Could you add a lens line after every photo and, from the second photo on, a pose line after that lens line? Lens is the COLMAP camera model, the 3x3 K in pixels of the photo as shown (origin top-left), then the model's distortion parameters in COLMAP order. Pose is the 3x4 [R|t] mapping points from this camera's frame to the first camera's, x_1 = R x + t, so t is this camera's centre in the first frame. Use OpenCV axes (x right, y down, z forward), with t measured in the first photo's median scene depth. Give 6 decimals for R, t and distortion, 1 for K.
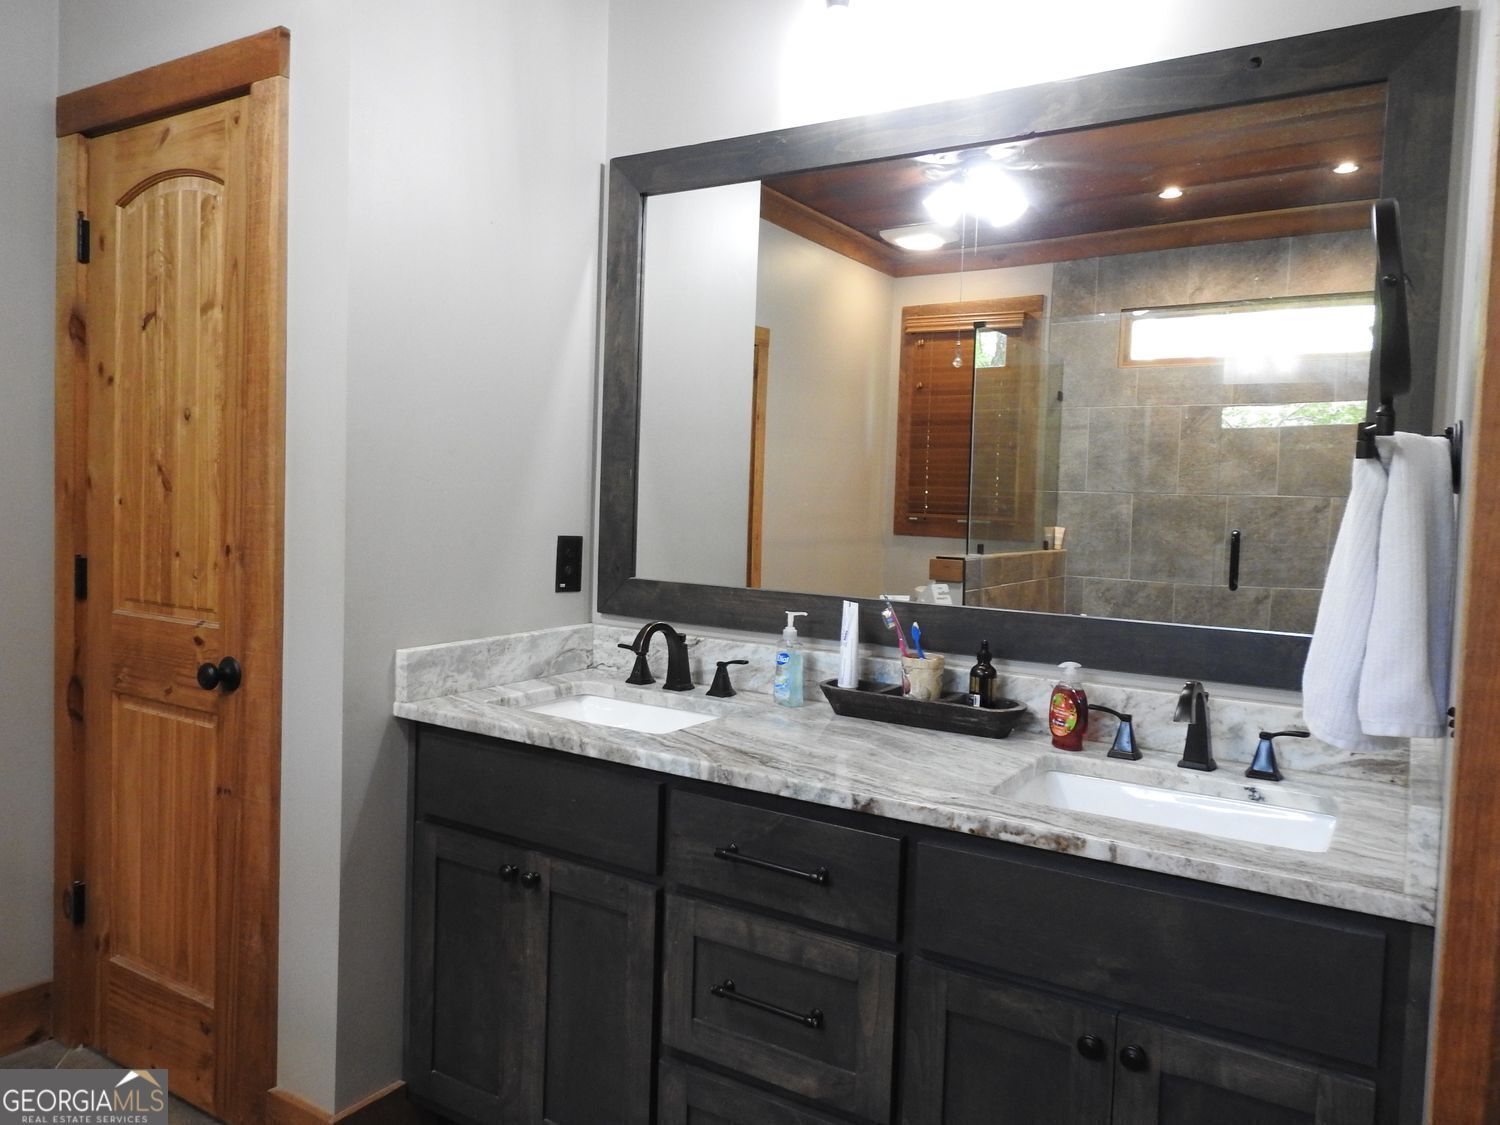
lens RADIAL K [[1076.2, 0, 750.0], [0, 1076.2, 562.5], [0, 0, 1]] dist [-0.001835, -0.000367]
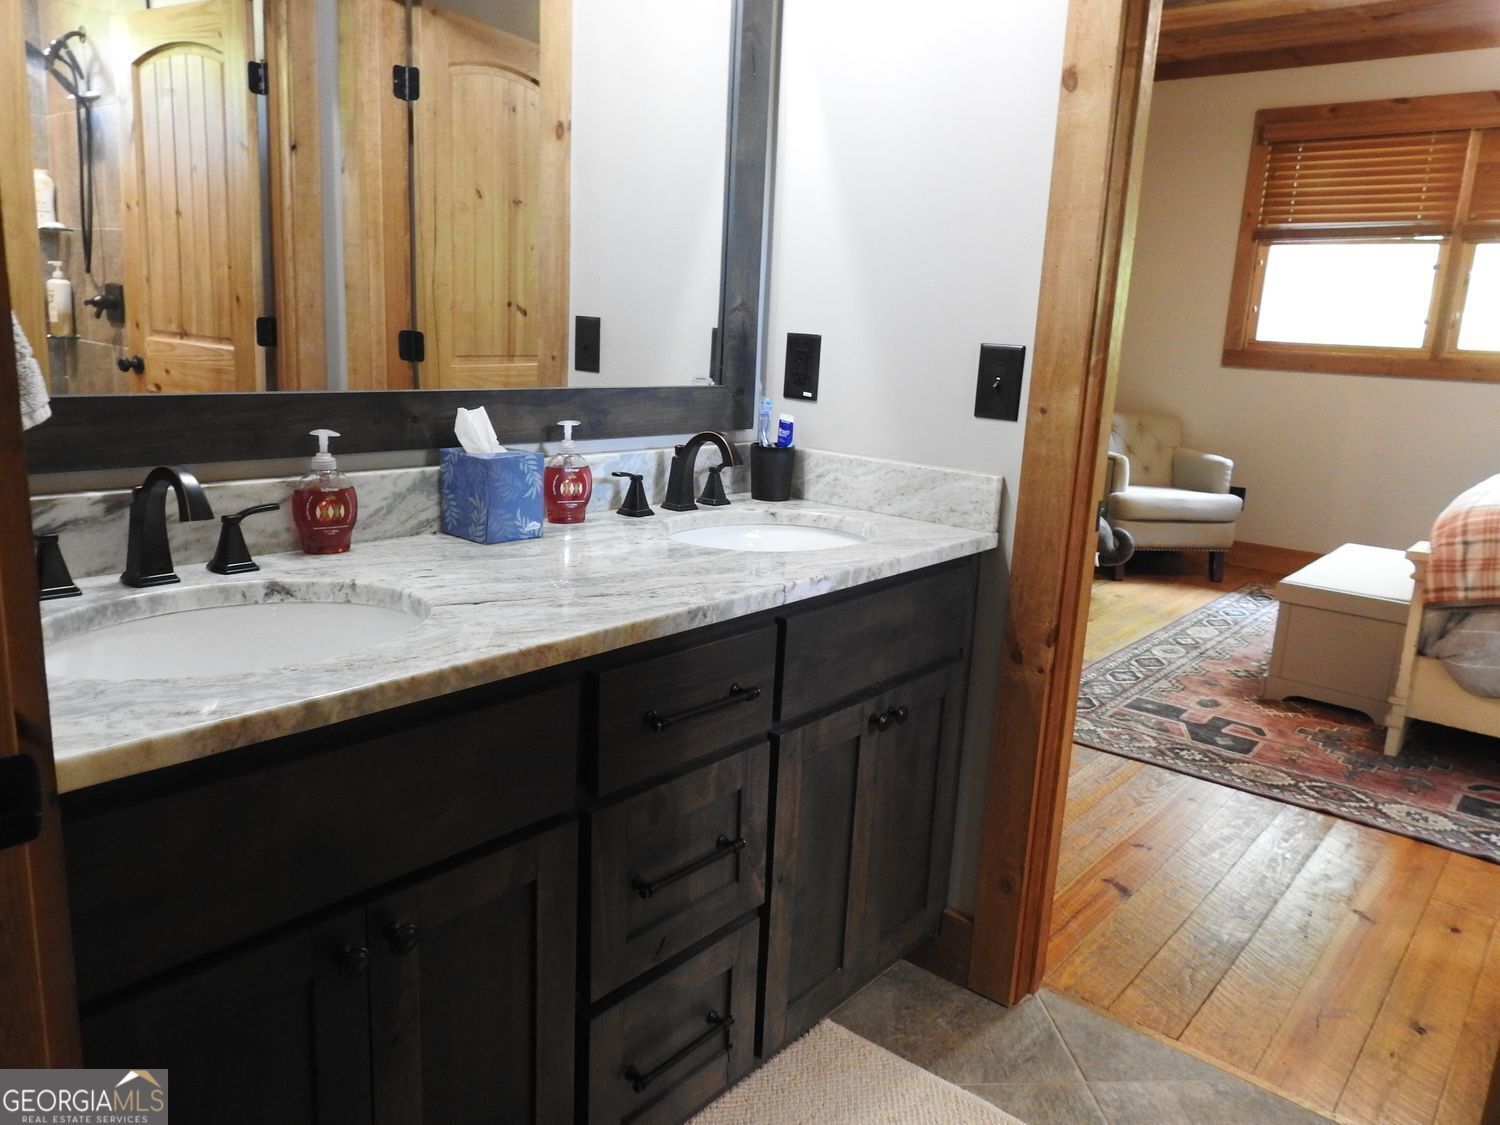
lens RADIAL K [[1076.2, 0, 750.0], [0, 1076.2, 562.5], [0, 0, 1]] dist [-0.001835, -0.000367]
pose [[0.138110, -0.242992, 0.960146, -0.643983], [0.008382, 0.969688, 0.244201, -0.034119], [-0.990381, -0.025679, 0.135960, 0.685577]]
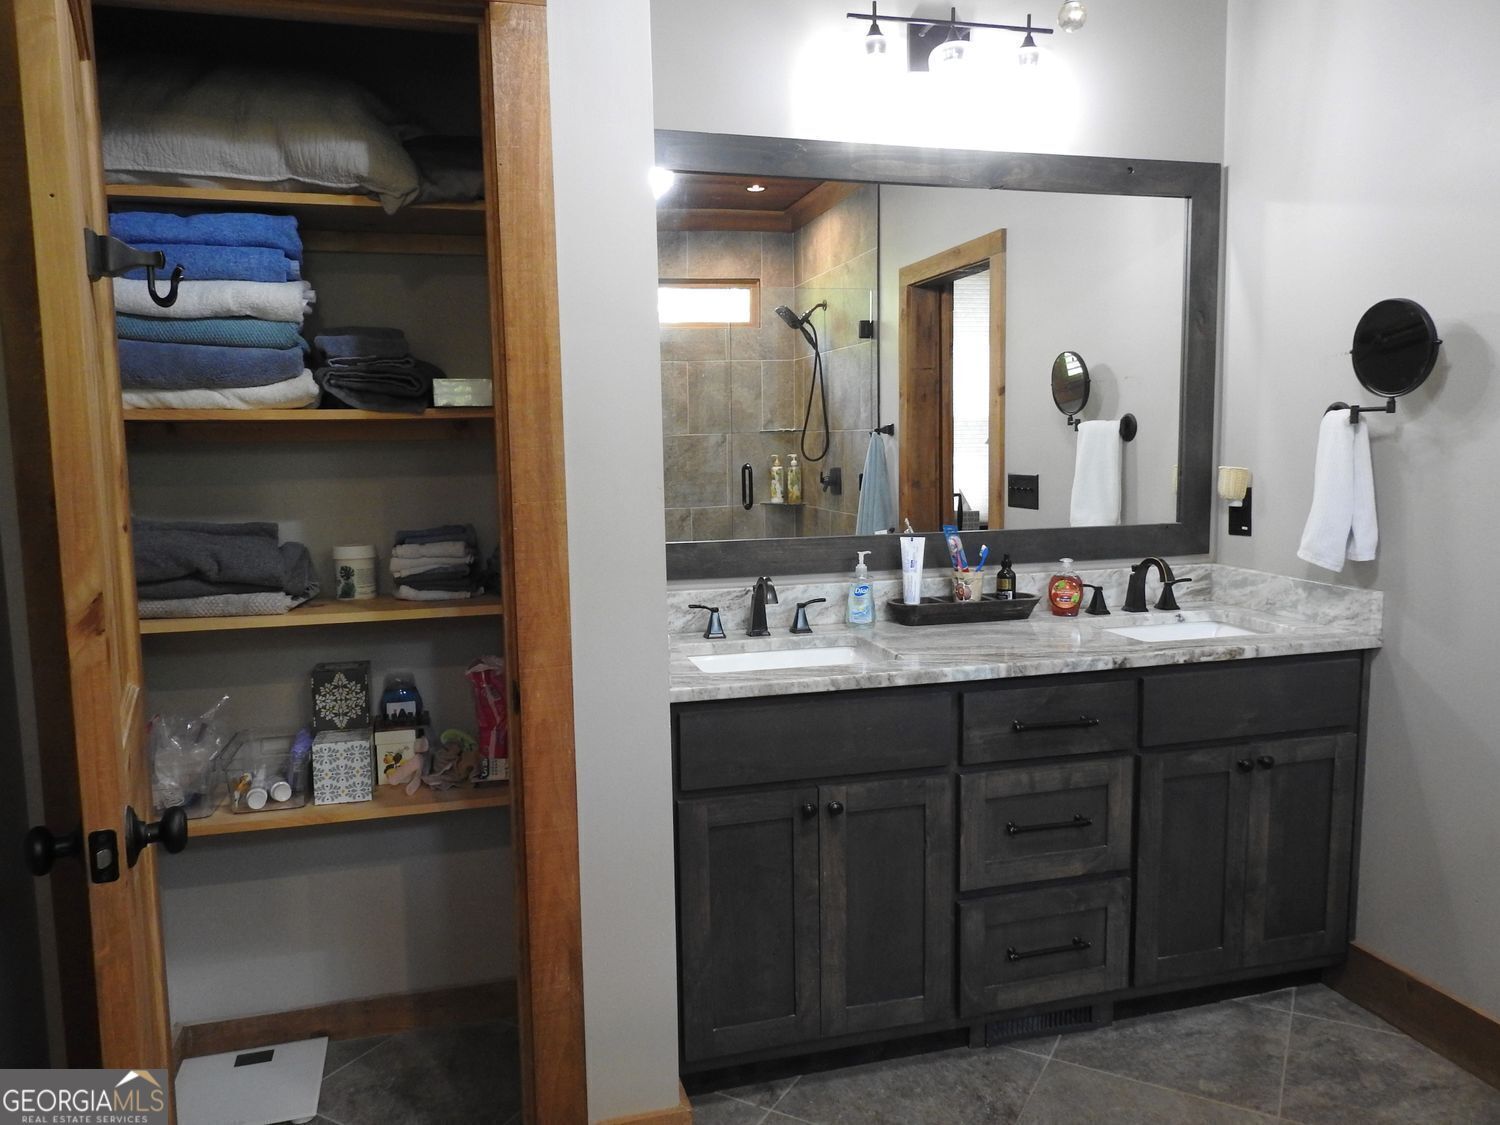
lens RADIAL K [[1069.5, 0, 748.3], [0, 1069.5, 566.0], [0, 0, 1]] dist [-0.001653, -0.002785]
pose [[0.679850, -0.129077, 0.721902, -1.027234], [0.081573, 0.991590, 0.100476, -0.078527], [-0.728800, -0.009421, 0.684662, 0.289360]]
